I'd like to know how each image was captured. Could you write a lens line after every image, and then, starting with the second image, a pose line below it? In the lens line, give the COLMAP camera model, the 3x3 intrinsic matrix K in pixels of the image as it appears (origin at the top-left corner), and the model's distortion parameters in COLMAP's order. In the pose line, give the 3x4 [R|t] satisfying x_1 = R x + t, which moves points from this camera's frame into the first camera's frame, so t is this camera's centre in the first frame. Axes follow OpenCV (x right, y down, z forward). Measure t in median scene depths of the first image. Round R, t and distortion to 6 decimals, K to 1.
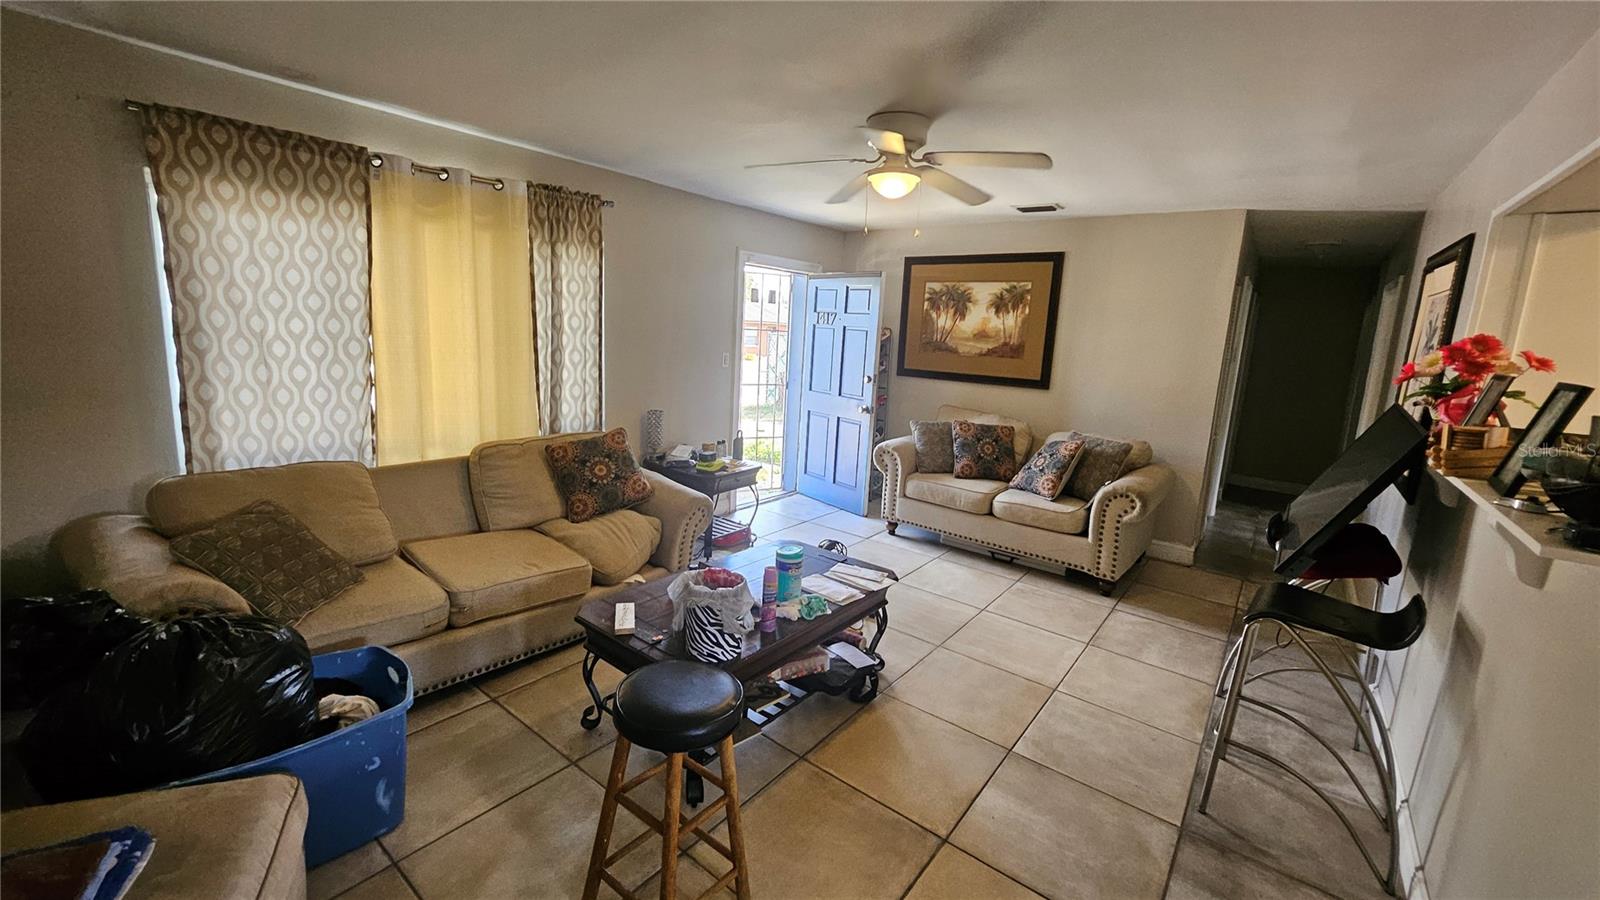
lens RADIAL K [[635.9, 0, 796.2], [0, 635.9, 438.3], [0, 0, 1]] dist [-0.007134, 0.000463]
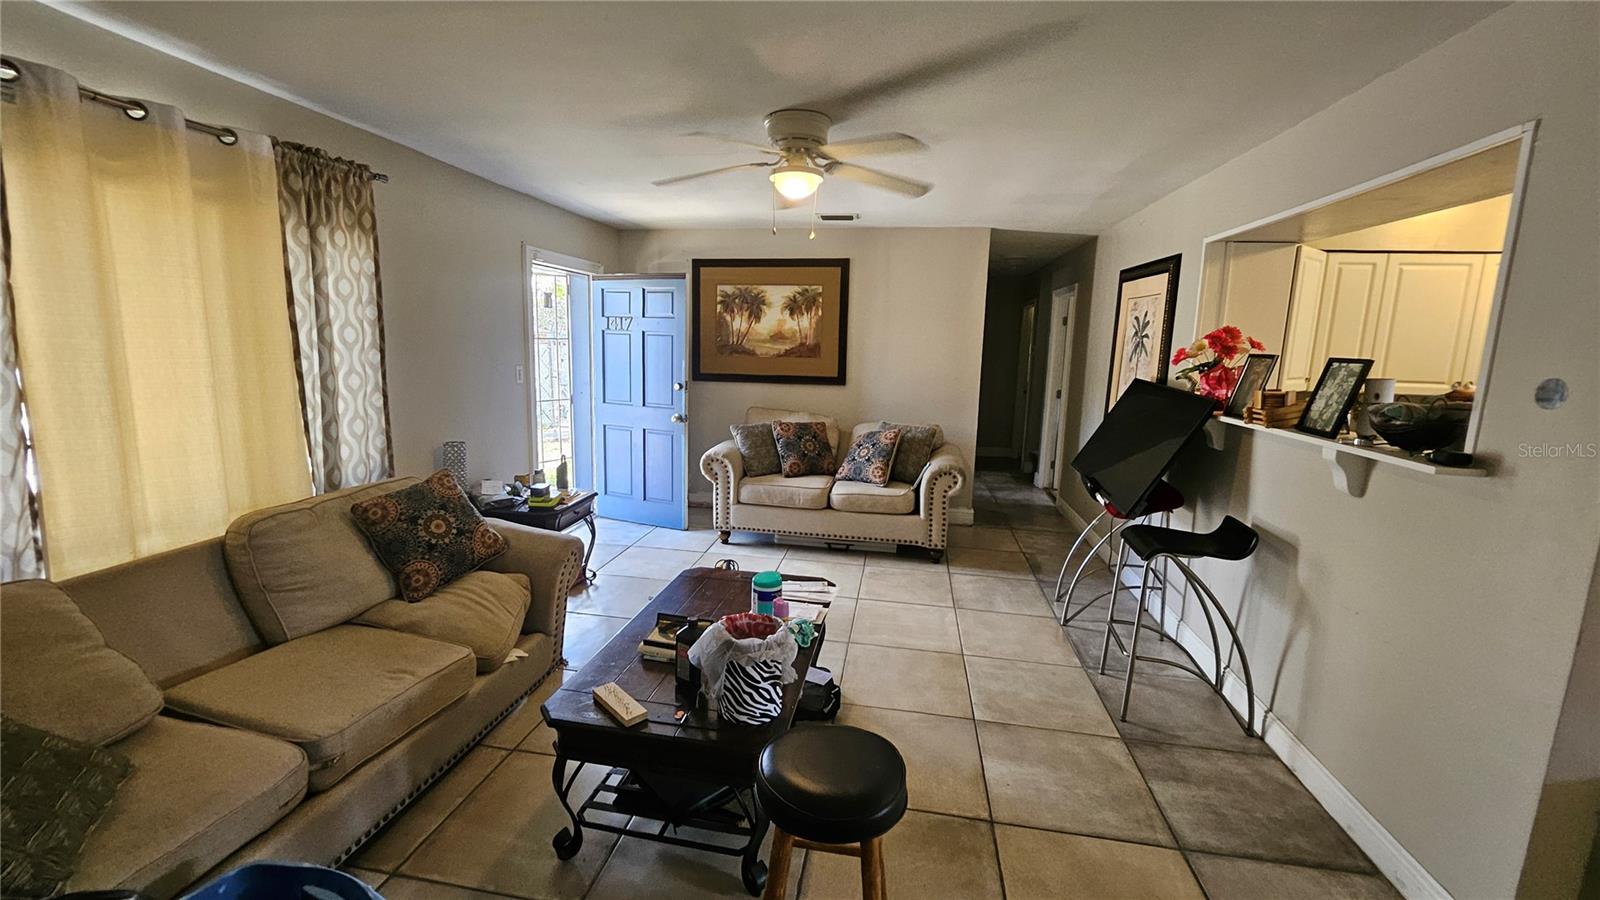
lens RADIAL K [[635.9, 0, 796.2], [0, 635.9, 438.3], [0, 0, 1]] dist [-0.007134, 0.000463]
pose [[0.881016, -0.101380, 0.462097, -0.242796], [0.103026, 0.994441, 0.021747, -0.024952], [-0.461733, 0.028449, 0.886563, 0.108307]]
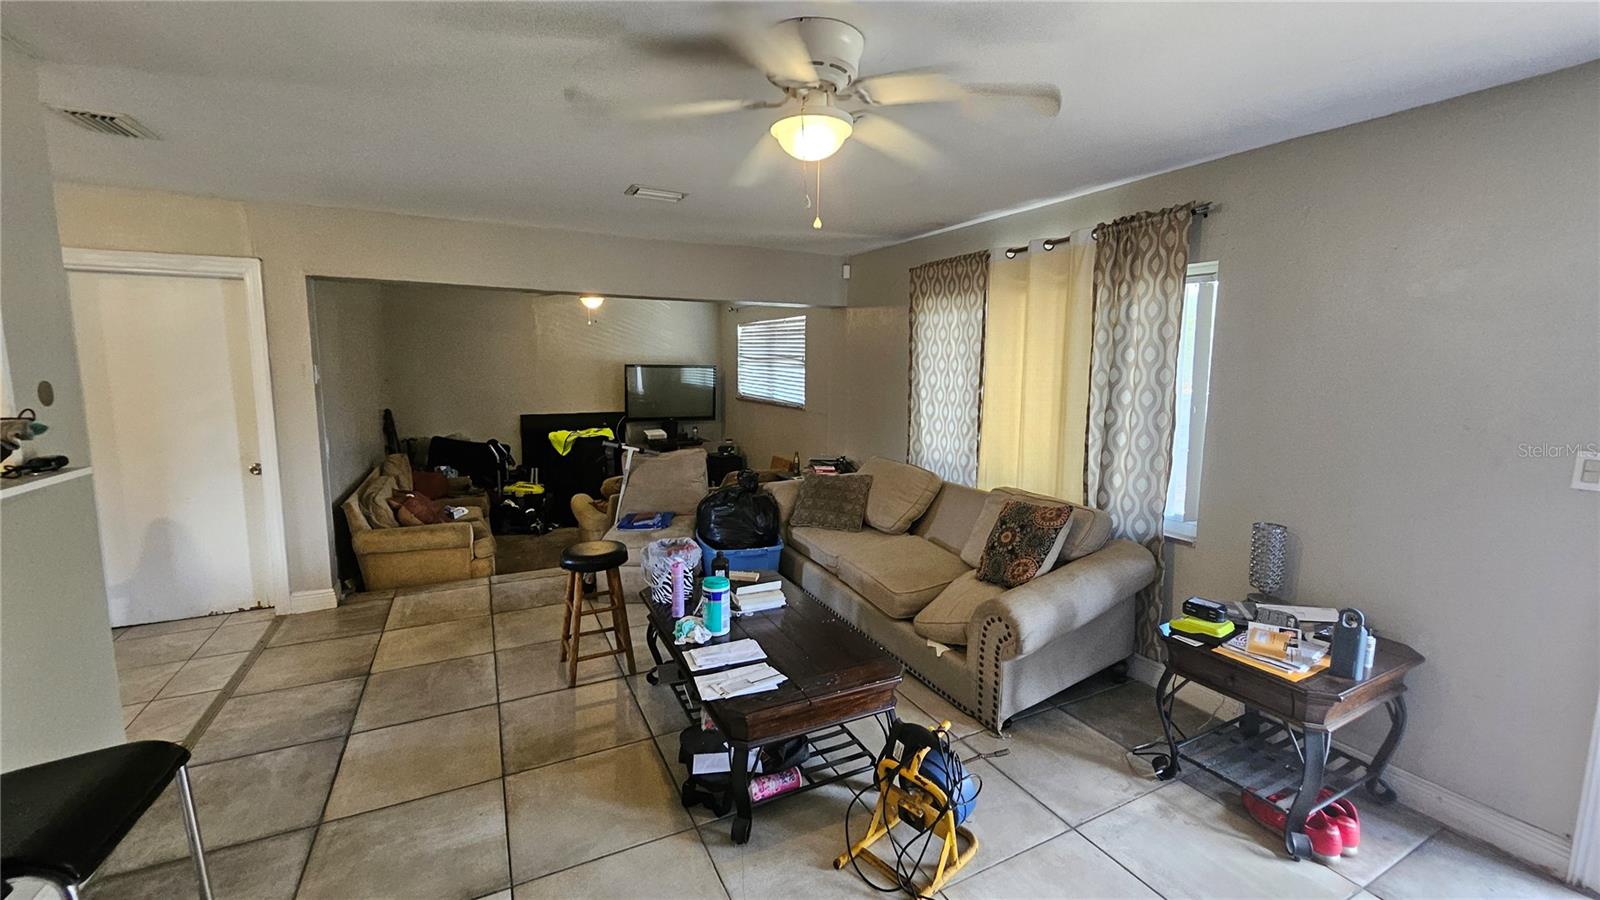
lens RADIAL K [[635.9, 0, 796.2], [0, 635.9, 438.3], [0, 0, 1]] dist [-0.007134, 0.000463]
pose [[-0.420411, 0.053350, -0.905764, 0.552906], [-0.187359, 0.971650, 0.144193, -0.141301], [0.887778, 0.230324, -0.398497, 0.953442]]
